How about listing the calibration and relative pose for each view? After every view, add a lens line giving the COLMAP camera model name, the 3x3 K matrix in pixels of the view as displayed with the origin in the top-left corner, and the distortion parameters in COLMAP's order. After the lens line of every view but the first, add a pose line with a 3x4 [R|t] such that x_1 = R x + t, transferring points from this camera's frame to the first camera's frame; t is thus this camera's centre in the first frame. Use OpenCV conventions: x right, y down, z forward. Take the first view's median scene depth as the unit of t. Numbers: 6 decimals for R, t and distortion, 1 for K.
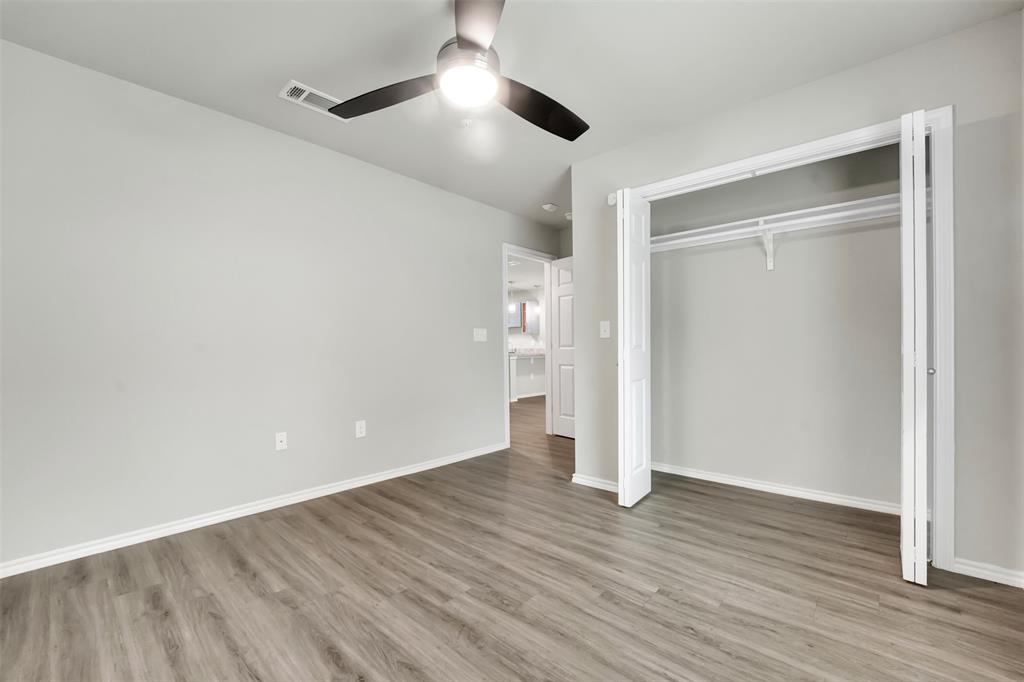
lens RADIAL K [[430.4, 0, 512.0], [0, 430.4, 346.1], [0, 0, 1]] dist [-0.025855, 0.001501]
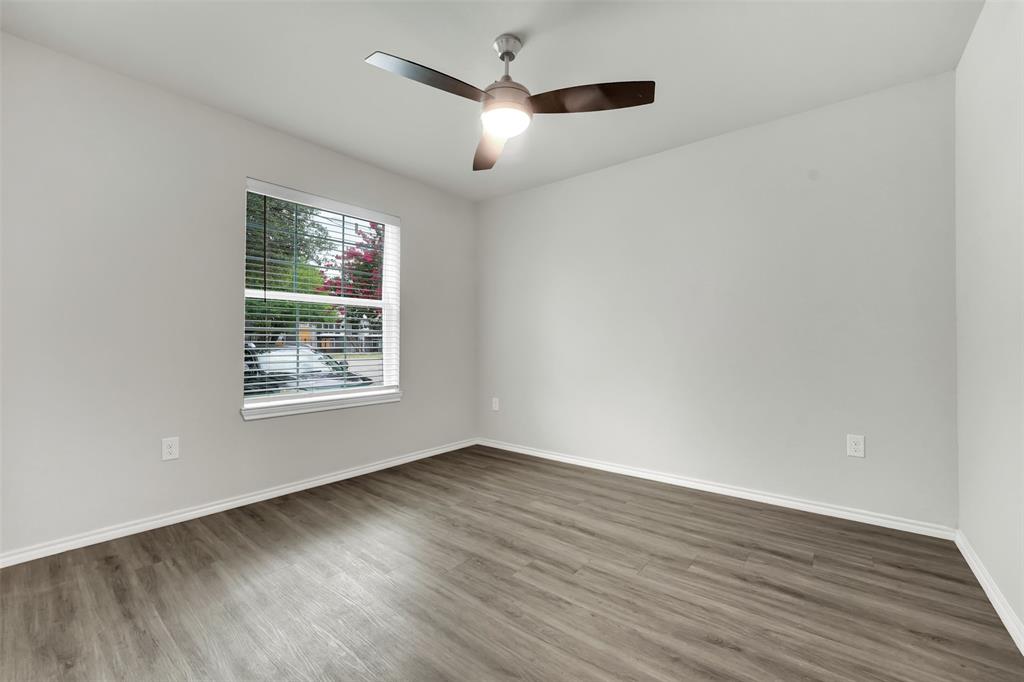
lens RADIAL K [[430.4, 0, 511.4], [0, 430.4, 342.9], [0, 0, 1]] dist [-0.025855, 0.001501]
pose [[-0.998911, 0.003211, -0.046539, -0.047608], [0.003798, 0.999914, -0.012516, 0.021246], [0.046495, -0.012679, -0.998838, 2.031560]]
